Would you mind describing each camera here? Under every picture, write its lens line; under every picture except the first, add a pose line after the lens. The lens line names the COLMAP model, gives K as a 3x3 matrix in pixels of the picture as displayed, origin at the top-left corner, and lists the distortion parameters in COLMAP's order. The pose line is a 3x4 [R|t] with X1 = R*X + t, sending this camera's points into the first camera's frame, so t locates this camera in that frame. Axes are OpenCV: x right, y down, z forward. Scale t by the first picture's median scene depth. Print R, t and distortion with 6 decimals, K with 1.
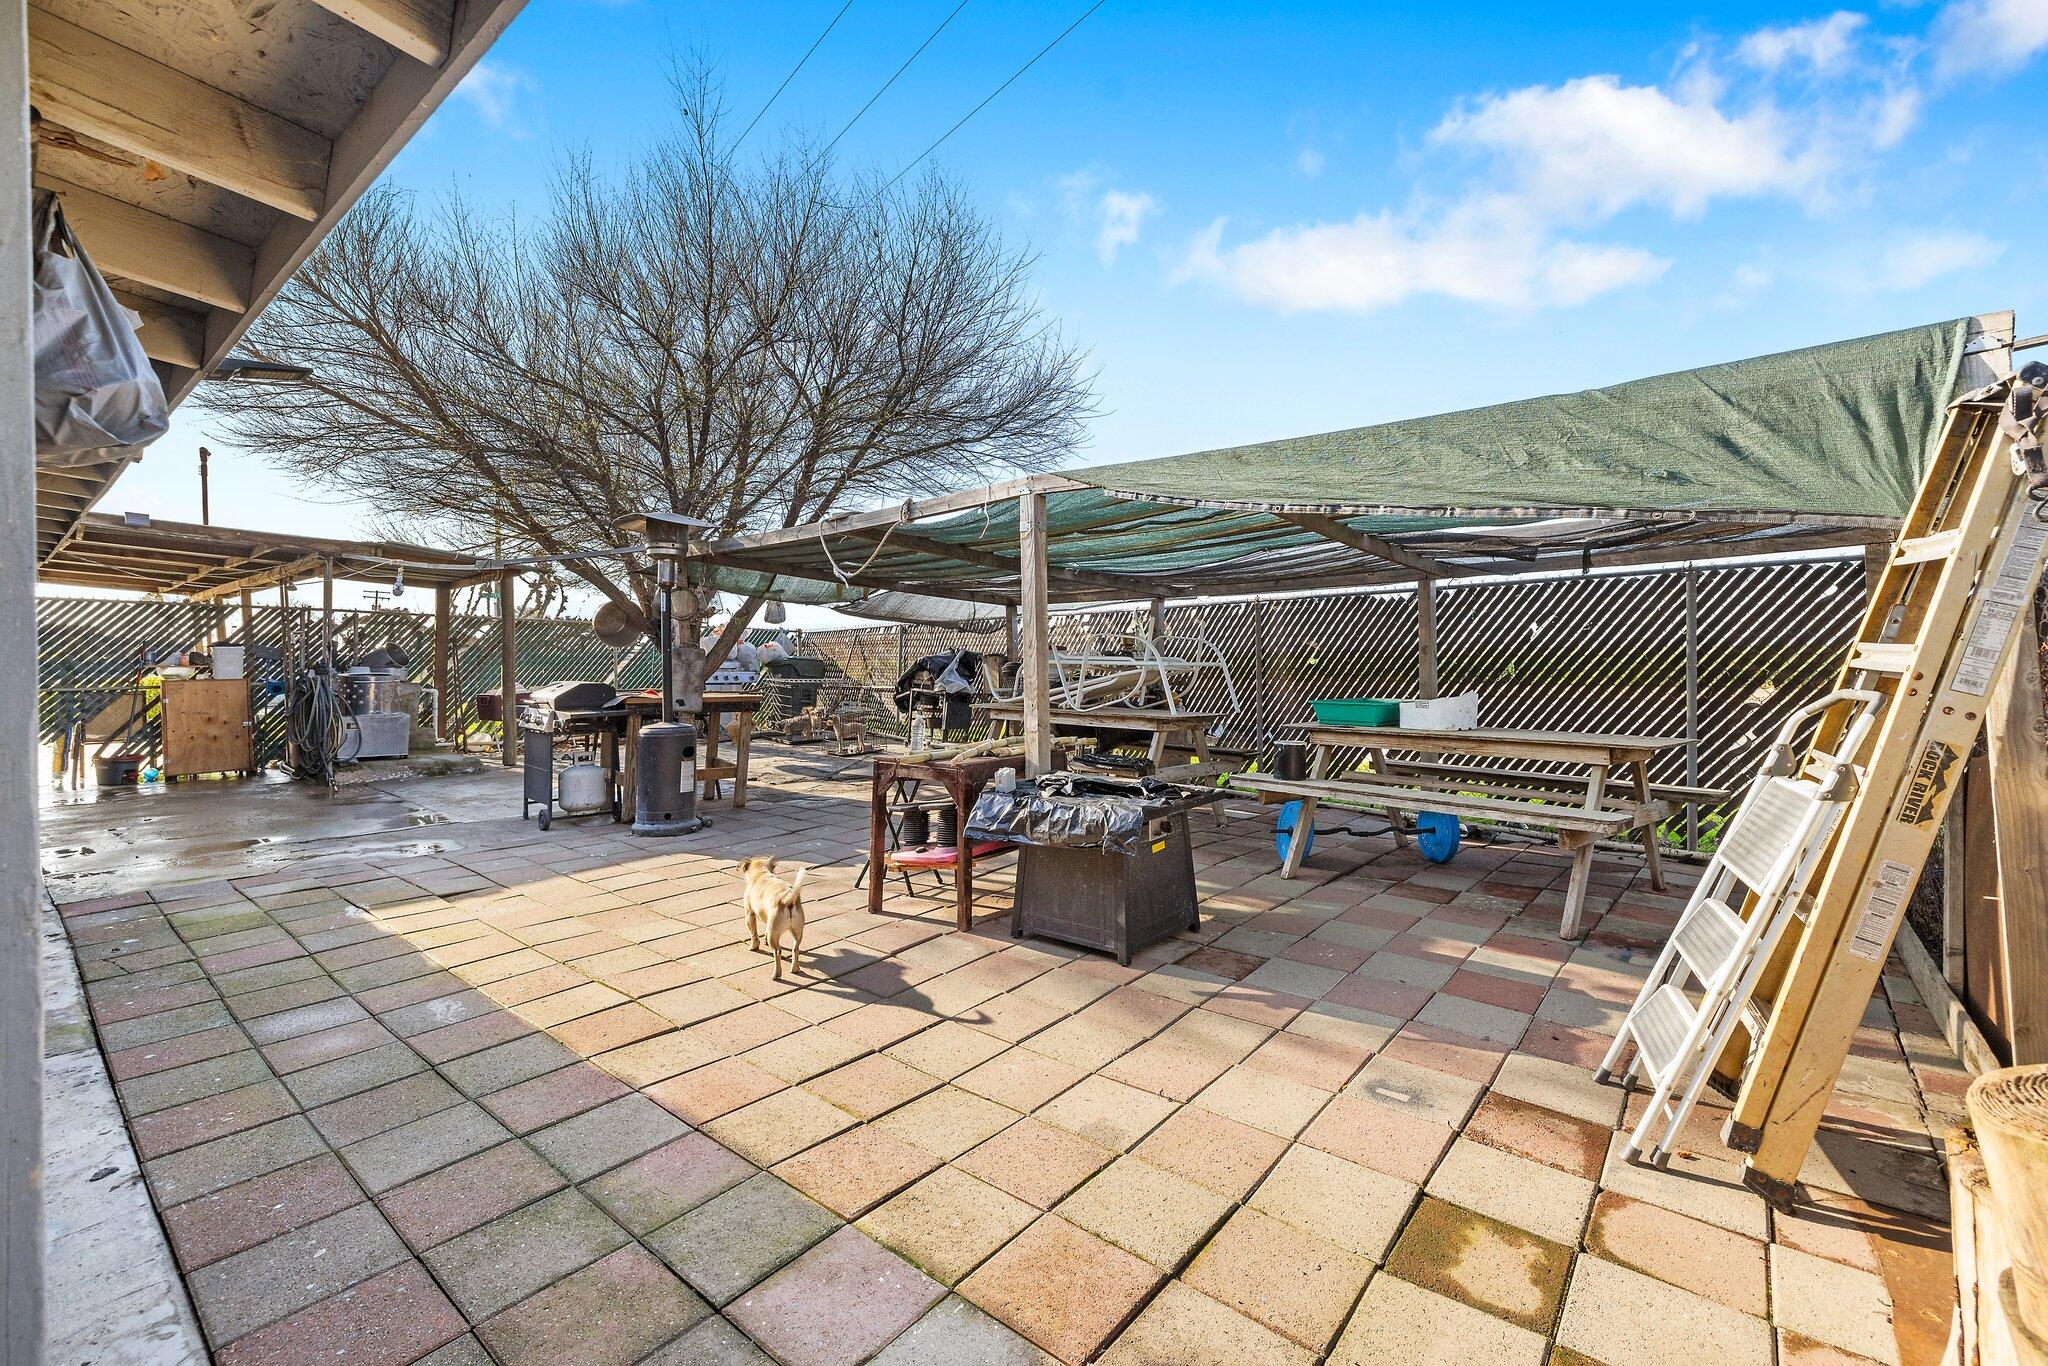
lens RADIAL K [[870.0, 0, 1025.2], [0, 870.0, 648.6], [0, 0, 1]] dist [0.000619, 0.000051]
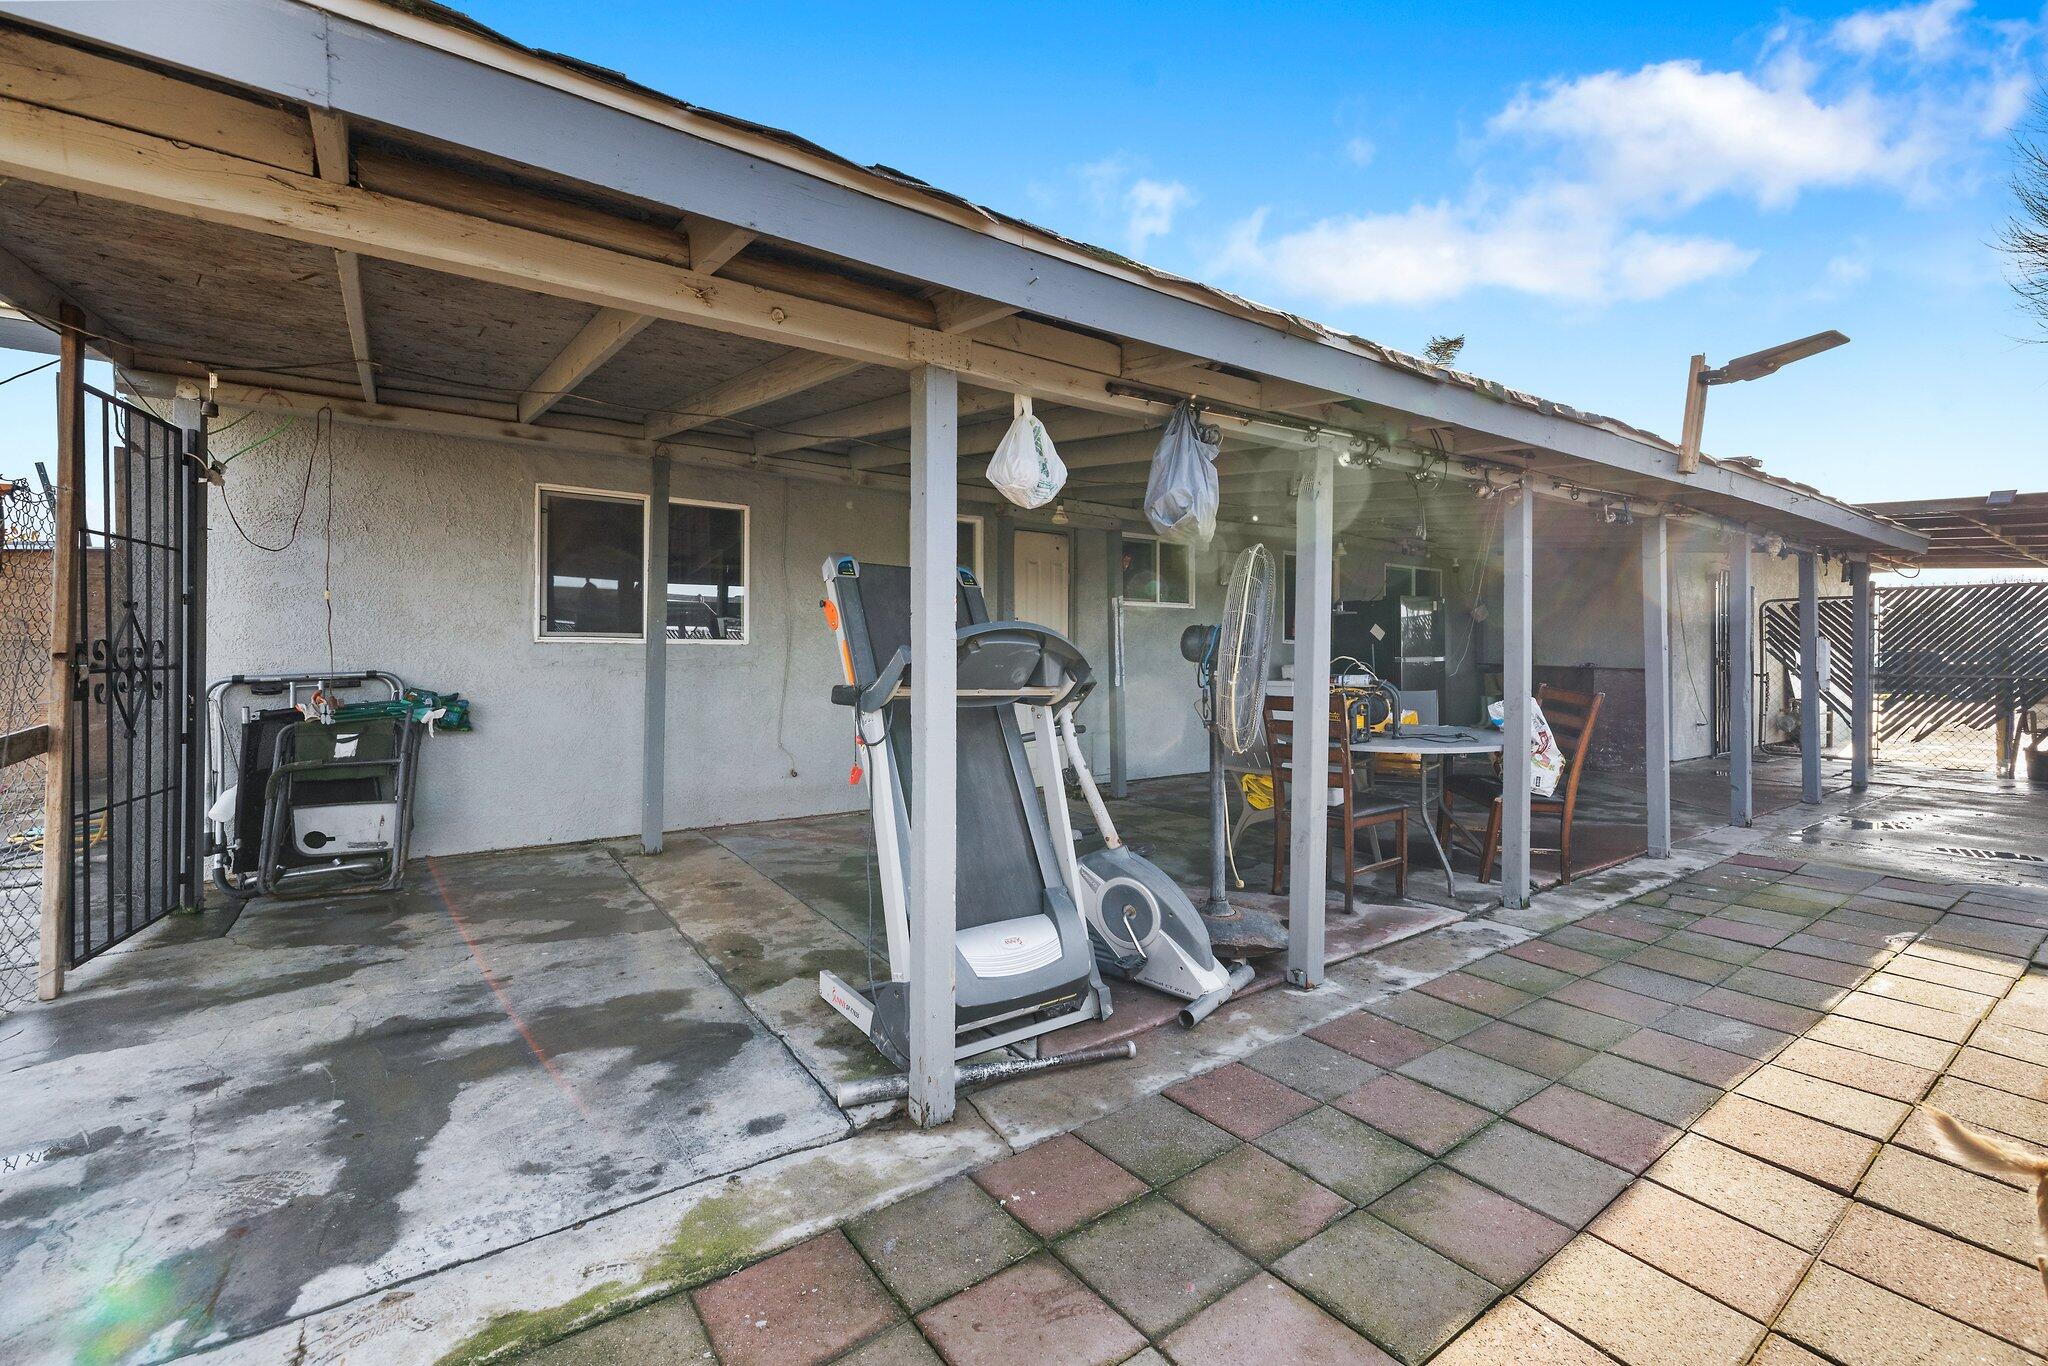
lens RADIAL K [[870.0, 0, 1025.2], [0, 870.0, 648.6], [0, 0, 1]] dist [0.000619, 0.000051]
pose [[-0.263585, 0.003260, -0.964631, 0.483229], [0.008125, 0.999966, 0.001159, 0.017233], [0.964602, -0.007532, -0.263603, 0.682600]]
